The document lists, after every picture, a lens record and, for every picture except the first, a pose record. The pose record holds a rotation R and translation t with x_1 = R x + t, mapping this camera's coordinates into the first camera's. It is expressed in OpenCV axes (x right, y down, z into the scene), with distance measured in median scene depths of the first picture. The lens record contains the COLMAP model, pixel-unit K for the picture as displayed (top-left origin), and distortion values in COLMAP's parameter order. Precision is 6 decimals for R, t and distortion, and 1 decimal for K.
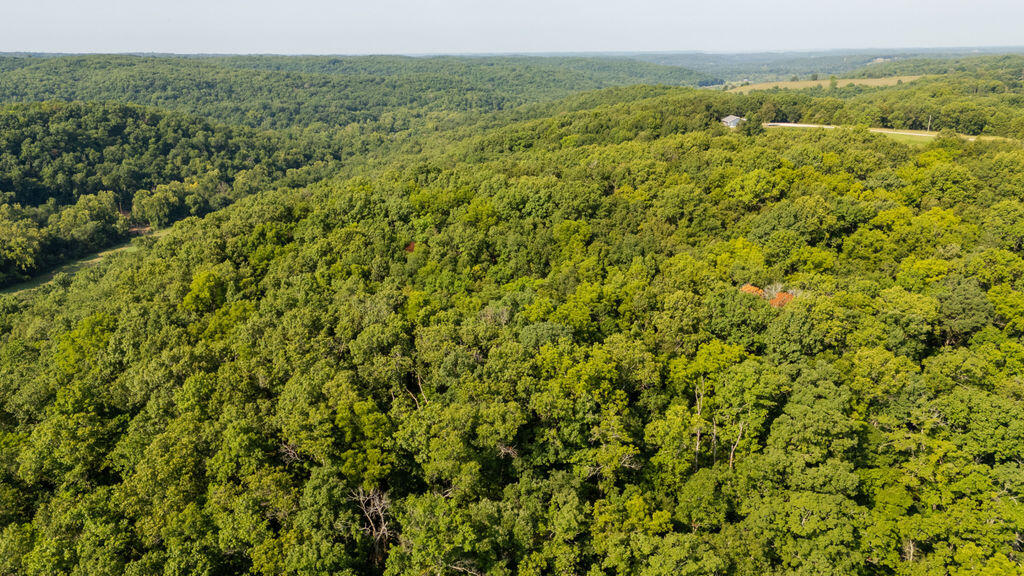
lens RADIAL K [[754.1, 0, 518.9], [0, 754.1, 283.1], [0, 0, 1]] dist [0.066410, -0.065572]
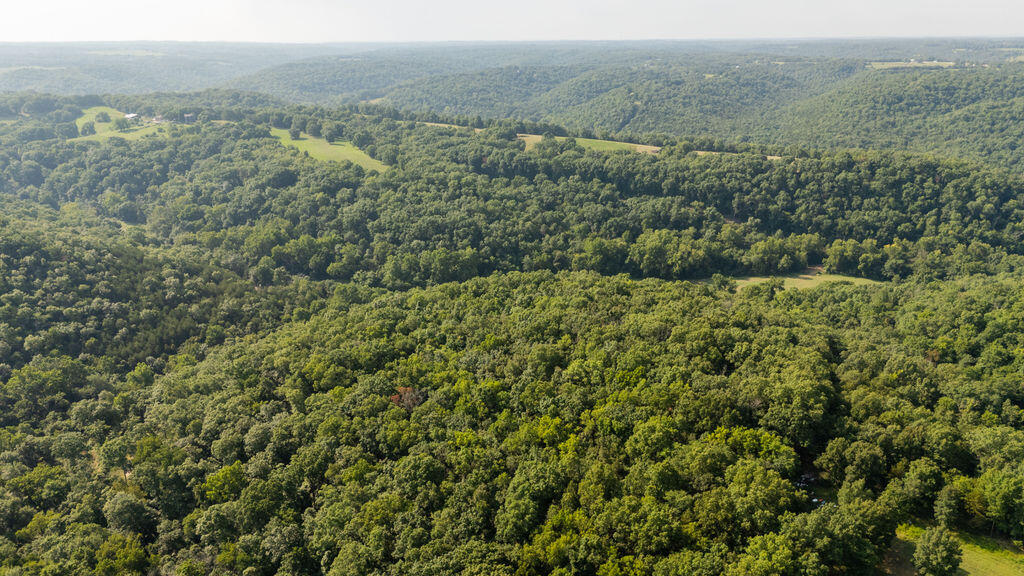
lens RADIAL K [[754.1, 0, 516.9], [0, 754.1, 289.7], [0, 0, 1]] dist [0.066410, -0.065572]
pose [[0.228487, 0.311834, -0.922254, 1.401109], [-0.277193, 0.928942, 0.245421, -0.532623], [0.933251, 0.199567, 0.298689, 0.447253]]
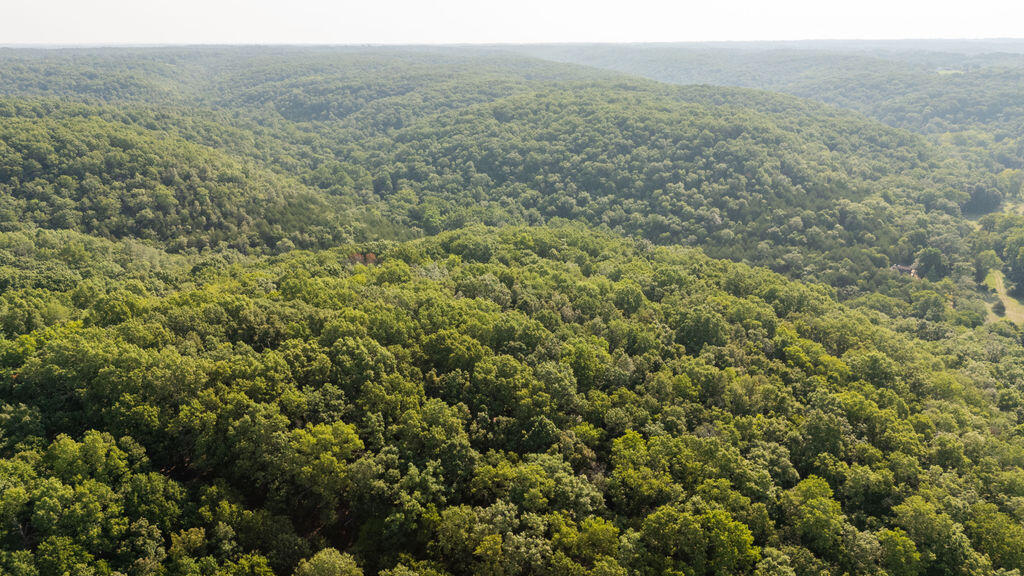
lens RADIAL K [[754.1, 0, 515.2], [0, 754.1, 290.7], [0, 0, 1]] dist [0.066410, -0.065572]
pose [[-0.964282, 0.095535, -0.247050, 0.298318], [-0.063125, 0.822933, 0.564621, -0.719960], [0.257246, 0.560049, -0.787509, 1.839696]]
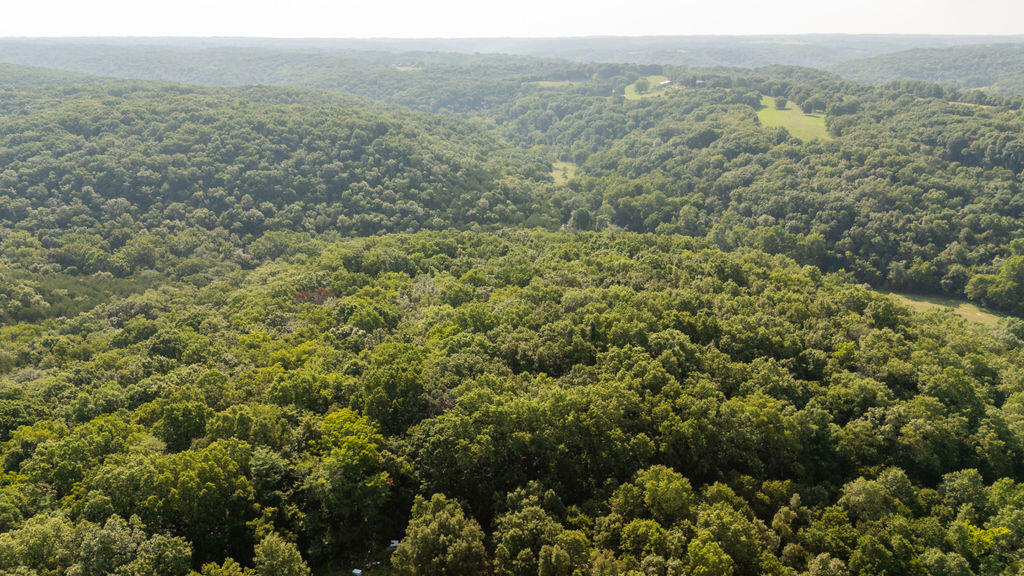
lens RADIAL K [[754.1, 0, 517.5], [0, 754.1, 290.4], [0, 0, 1]] dist [0.066410, -0.065572]
pose [[-0.539185, 0.275937, -0.795700, 0.999271], [-0.238174, 0.856272, 0.458335, -0.619639], [0.807807, 0.436643, -0.395968, 1.405747]]
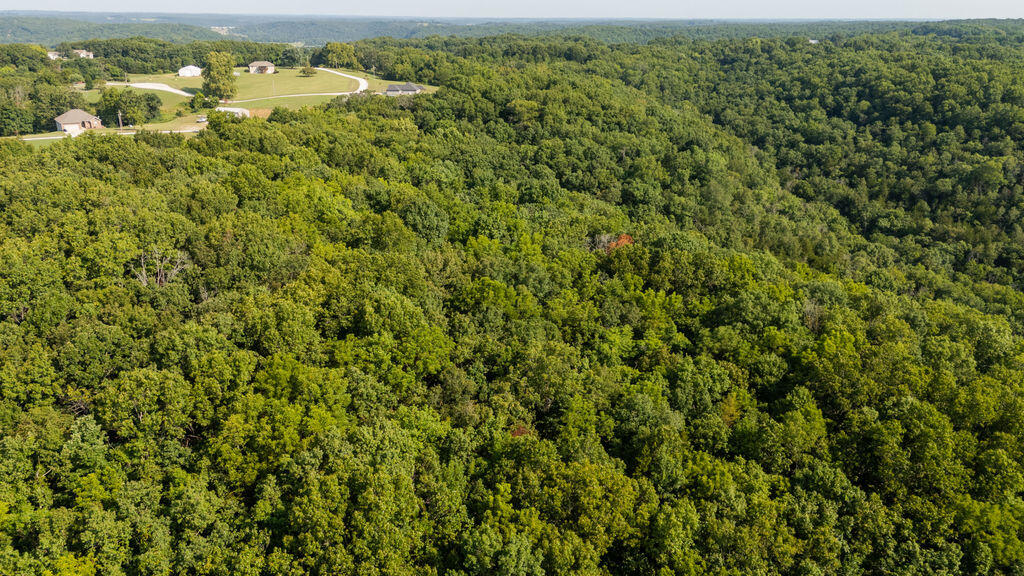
lens RADIAL K [[754.1, 0, 515.3], [0, 754.1, 288.3], [0, 0, 1]] dist [0.066410, -0.065572]
pose [[-0.293564, -0.313679, 0.903009, -0.509579], [0.272221, 0.878088, 0.393520, -0.307628], [-0.916360, 0.361342, -0.172385, 0.946219]]
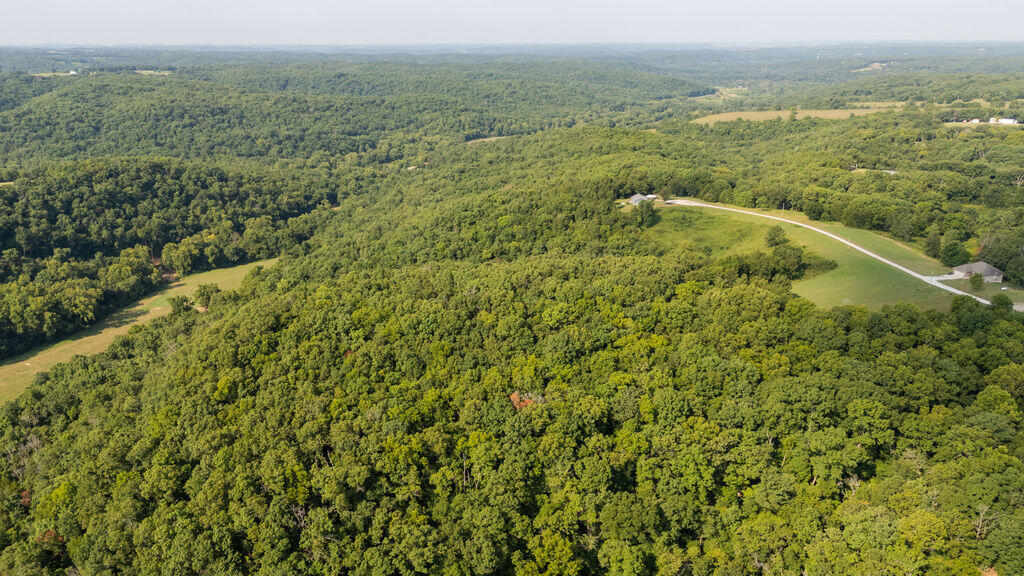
lens RADIAL K [[754.1, 0, 521.2], [0, 754.1, 286.7], [0, 0, 1]] dist [0.066410, -0.065572]
pose [[0.999907, 0.009508, -0.009768, 0.233050], [-0.009329, 0.999791, 0.018191, -0.207582], [0.009939, -0.018098, 0.999787, -0.610213]]
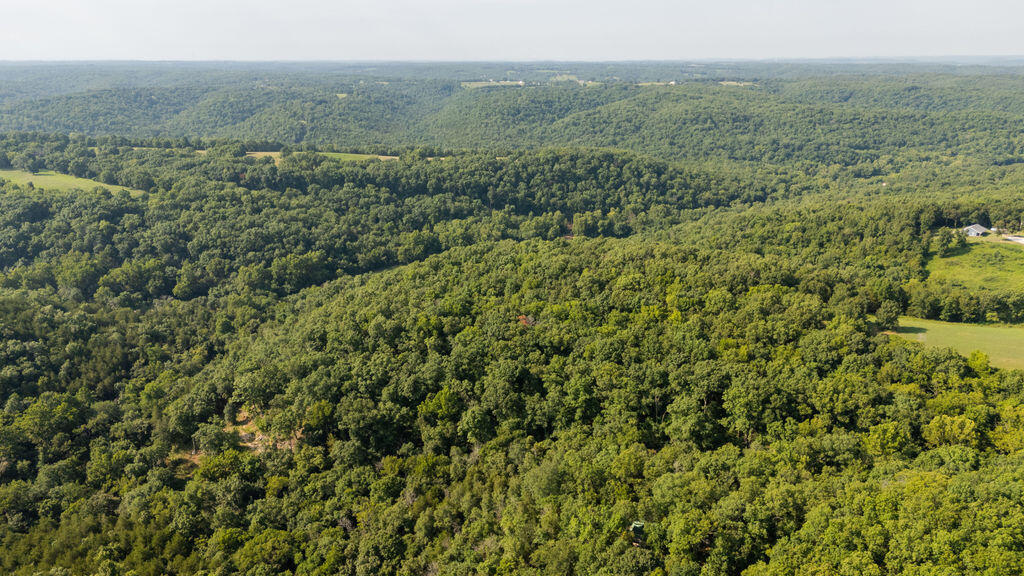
lens RADIAL K [[754.1, 0, 515.2], [0, 754.1, 287.9], [0, 0, 1]] dist [0.066410, -0.065572]
pose [[0.700674, 0.211310, -0.681472, 1.379248], [-0.206475, 0.974320, 0.089823, -0.219605], [0.682952, 0.077770, 0.726311, -0.602014]]
